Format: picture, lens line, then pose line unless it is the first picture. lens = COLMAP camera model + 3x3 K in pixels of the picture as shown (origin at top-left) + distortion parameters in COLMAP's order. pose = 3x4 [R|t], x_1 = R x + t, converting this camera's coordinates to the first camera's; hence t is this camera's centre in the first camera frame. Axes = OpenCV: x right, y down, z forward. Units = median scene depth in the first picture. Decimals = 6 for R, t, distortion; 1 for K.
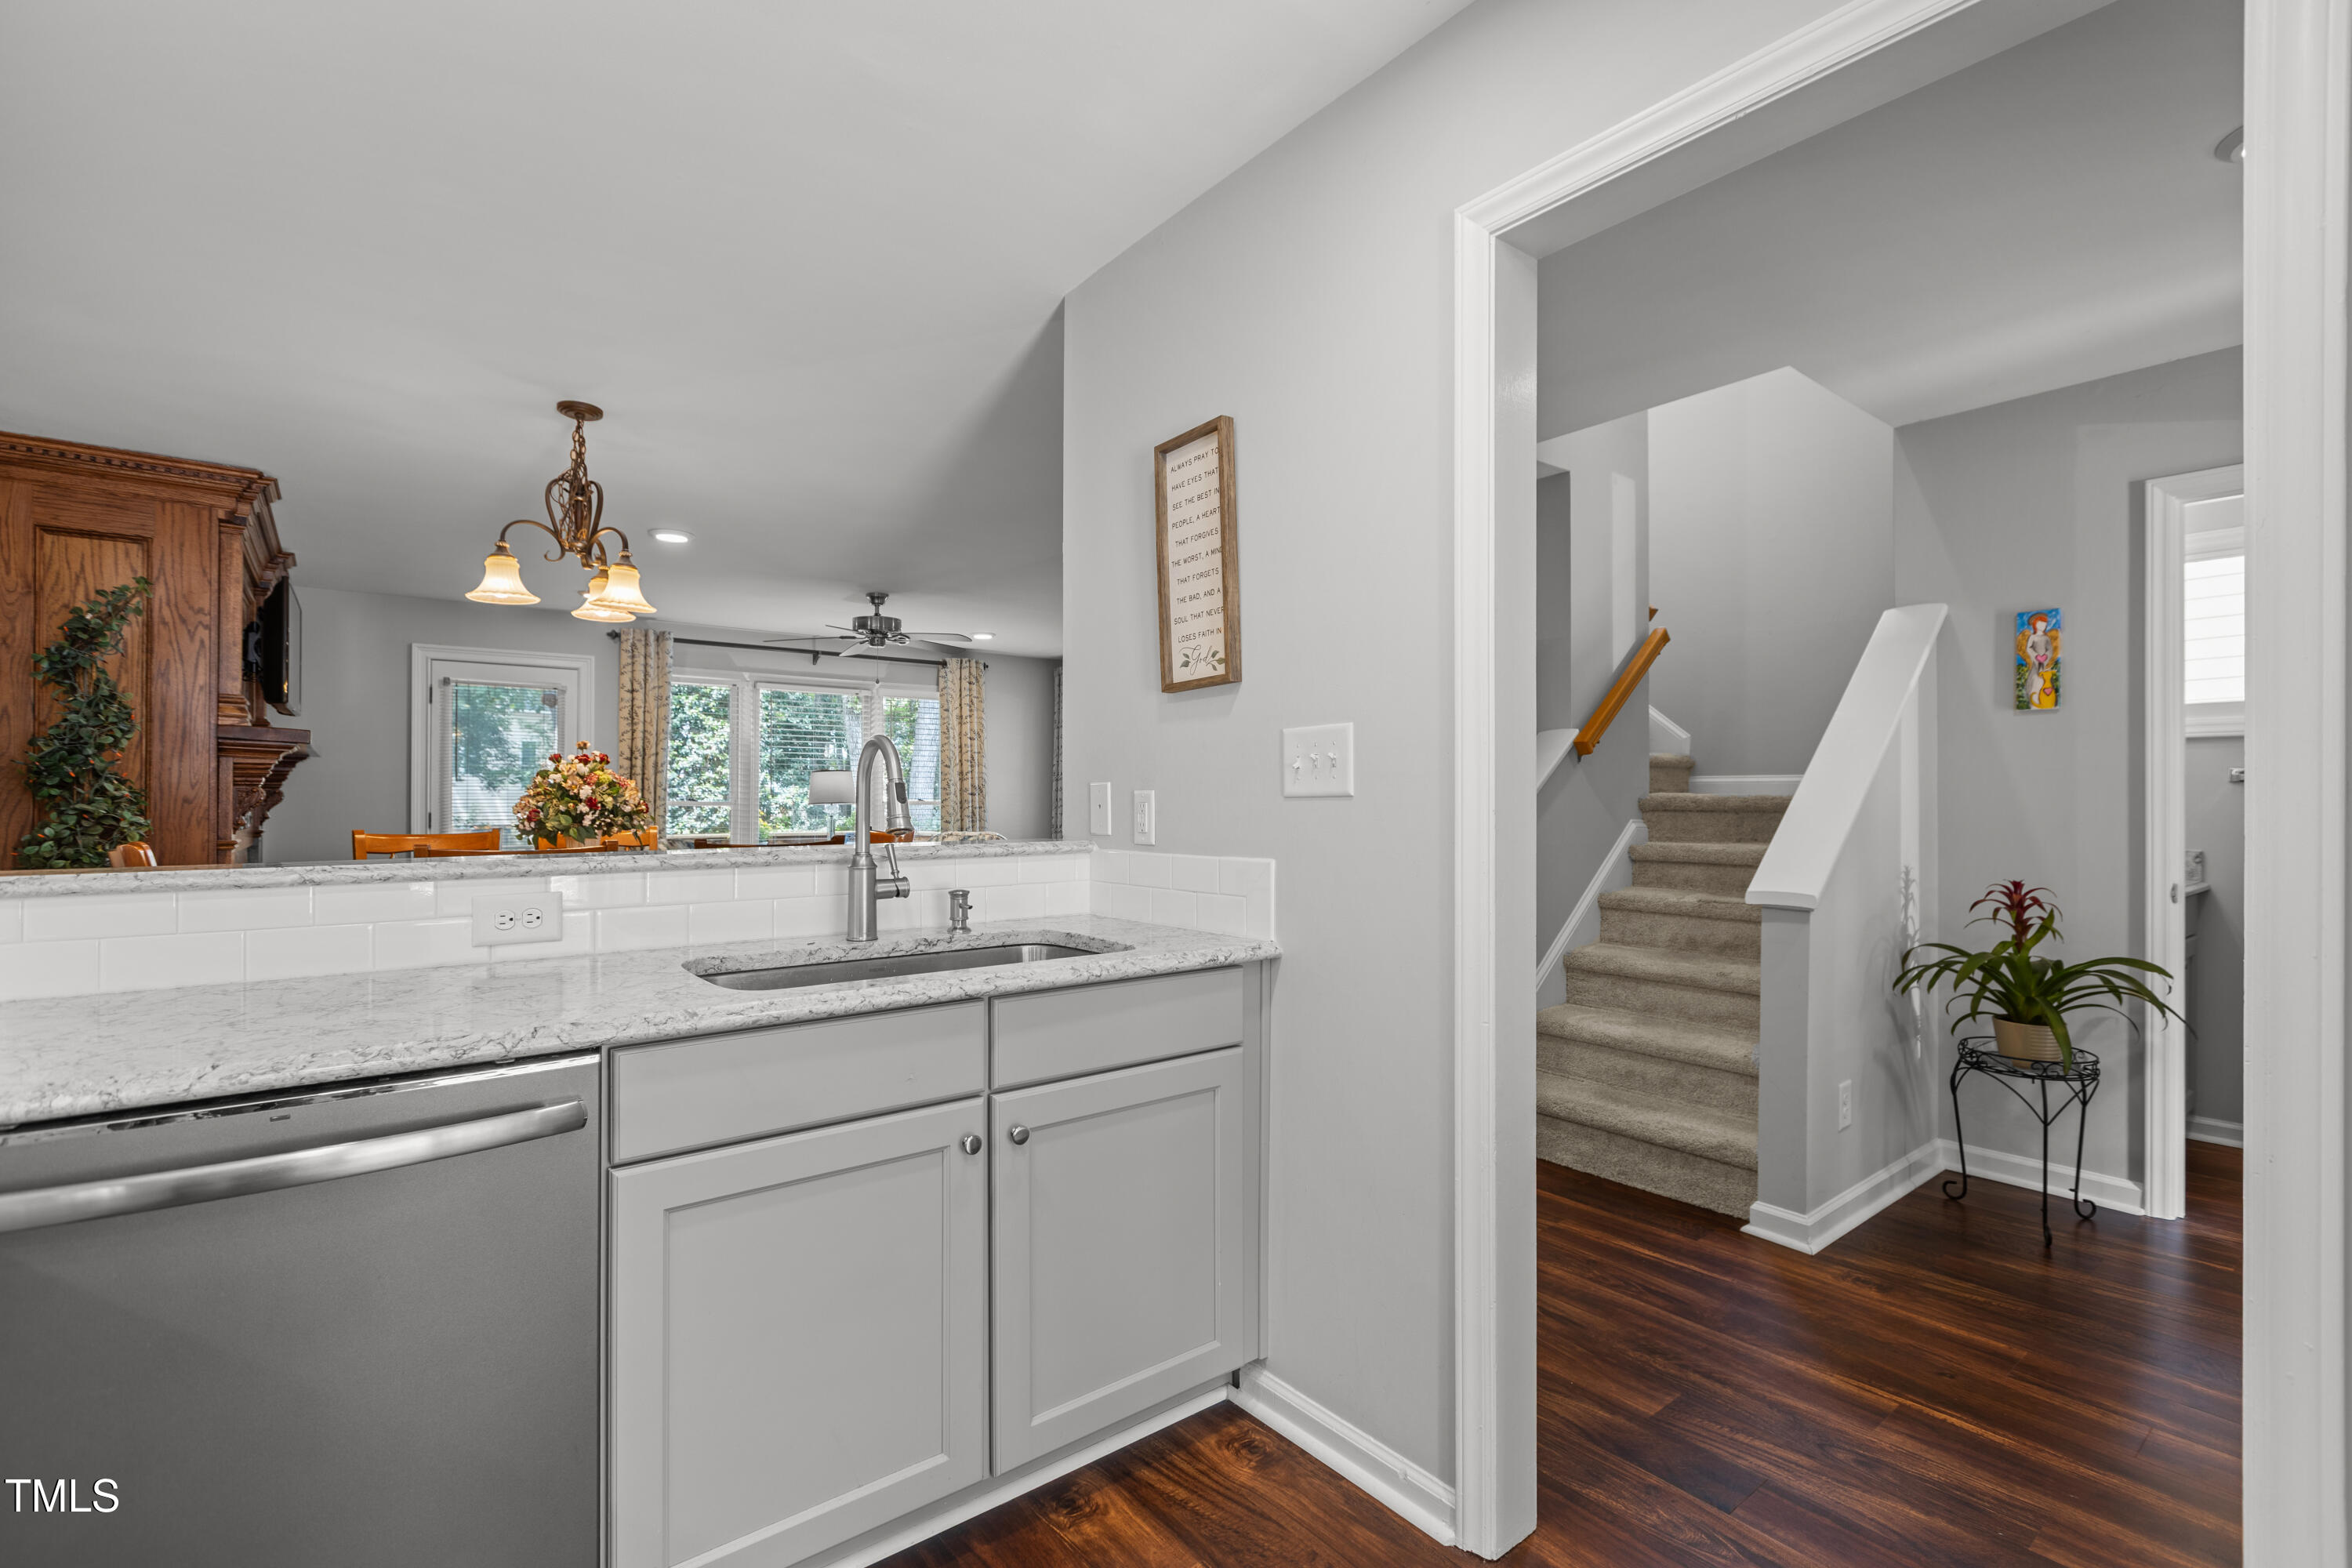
lens RADIAL K [[1048.8, 0, 1174.1], [0, 1048.8, 784.9], [0, 0, 1]] dist [0.003893, -0.002482]
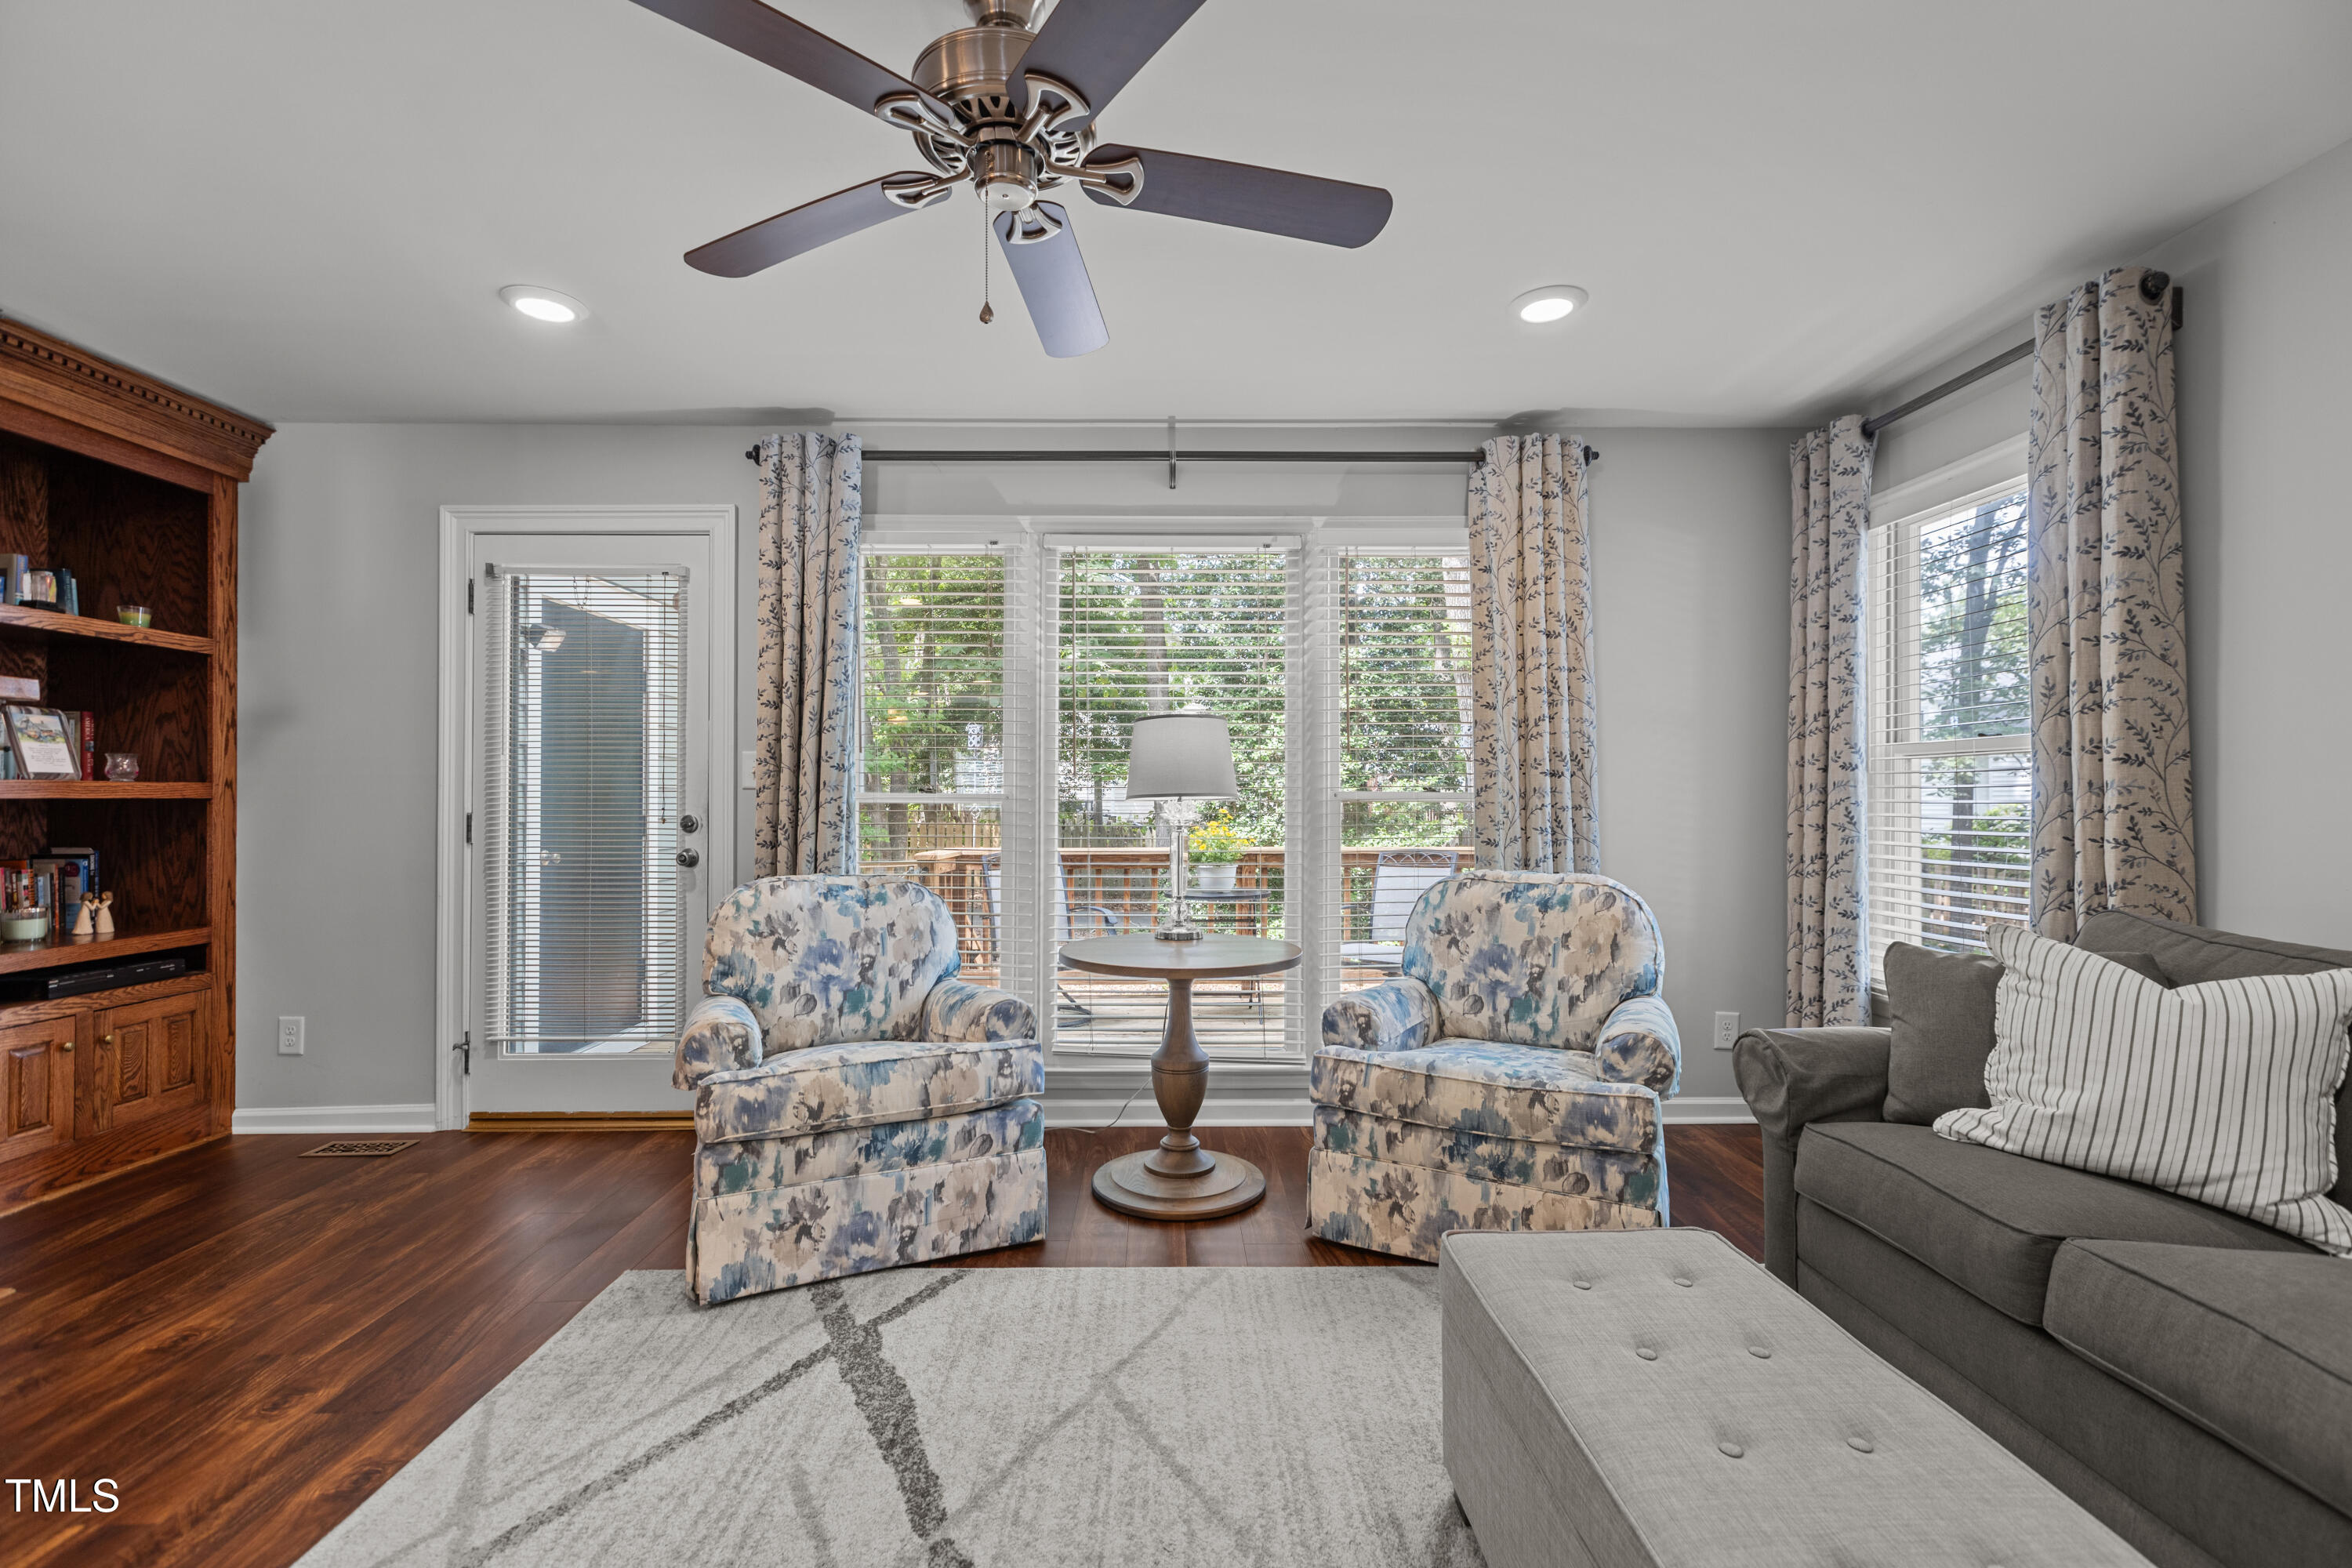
lens RADIAL K [[1048.8, 0, 1177.4], [0, 1048.8, 776.9], [0, 0, 1]] dist [0.003893, -0.002482]
pose [[0.796946, -0.014646, -0.603873, -0.146944], [0.010498, 0.999891, -0.010398, 0.027597], [0.603960, 0.001947, 0.797013, 1.316776]]
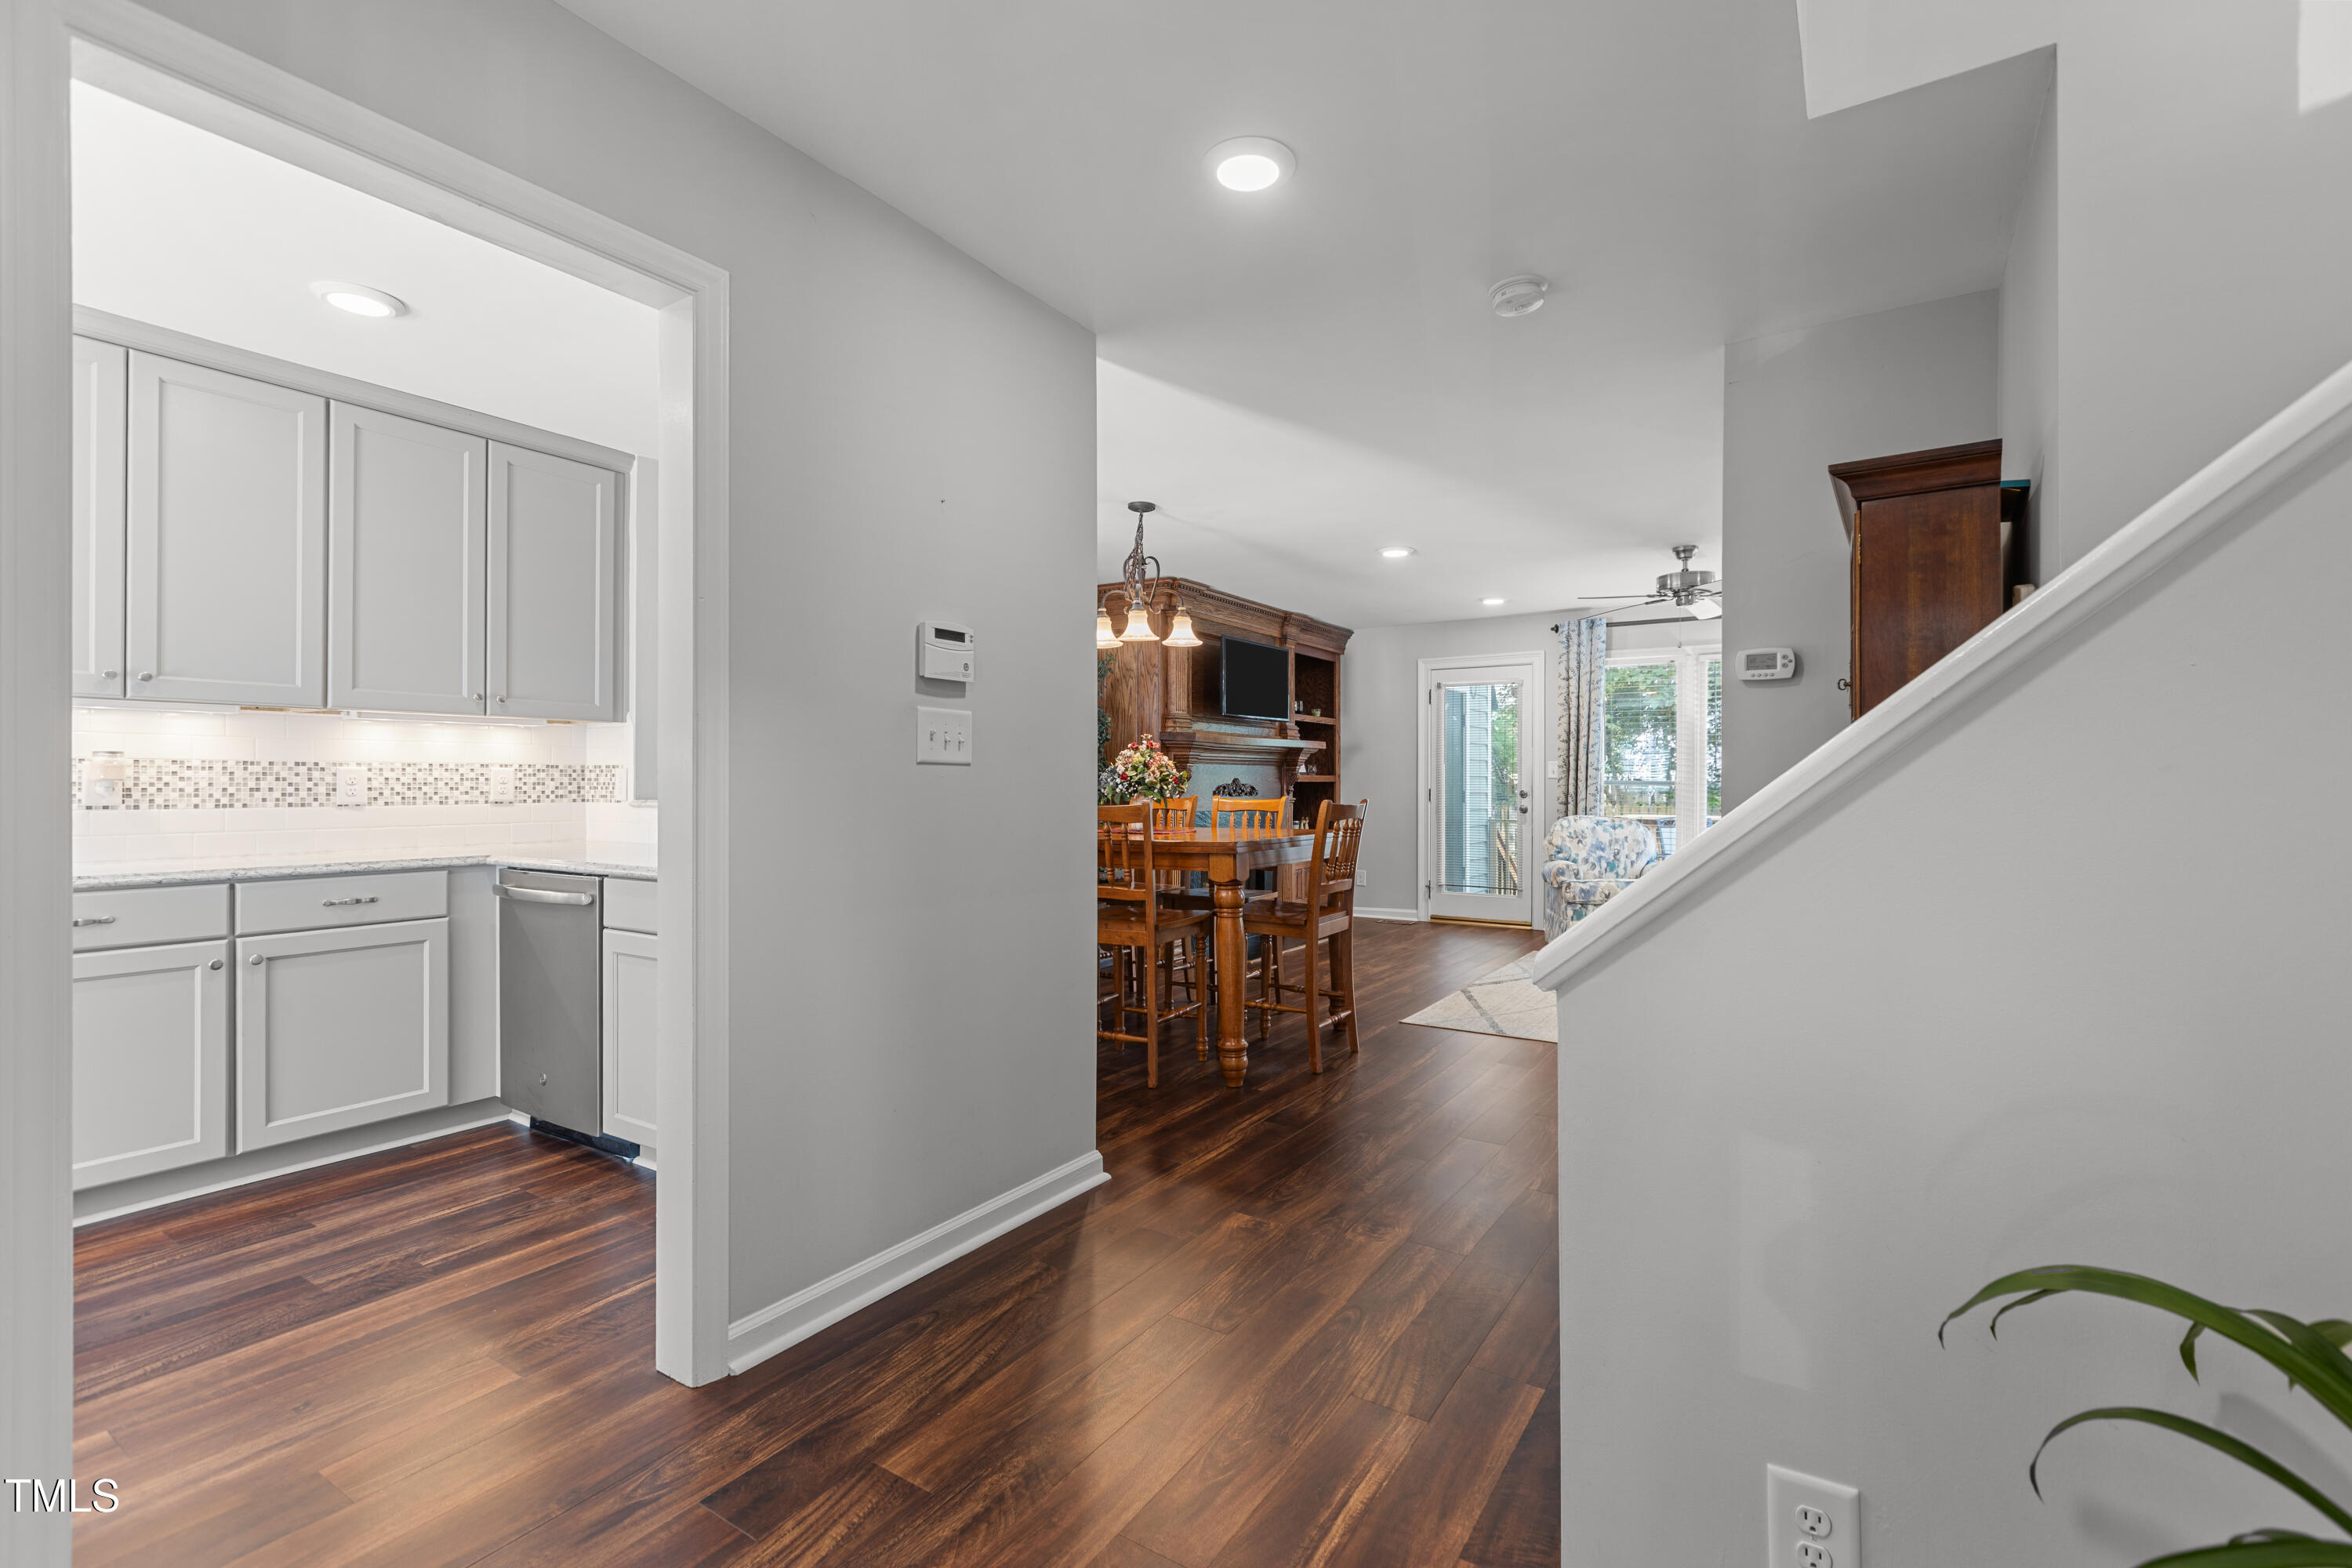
lens RADIAL K [[1048.8, 0, 1170.7], [0, 1048.8, 777.4], [0, 0, 1]] dist [0.003893, -0.002482]
pose [[0.319263, -0.004588, -0.947655, 0.684156], [0.010565, 0.999943, -0.001282, 0.017135], [0.947607, -0.009603, 0.319293, 0.481391]]
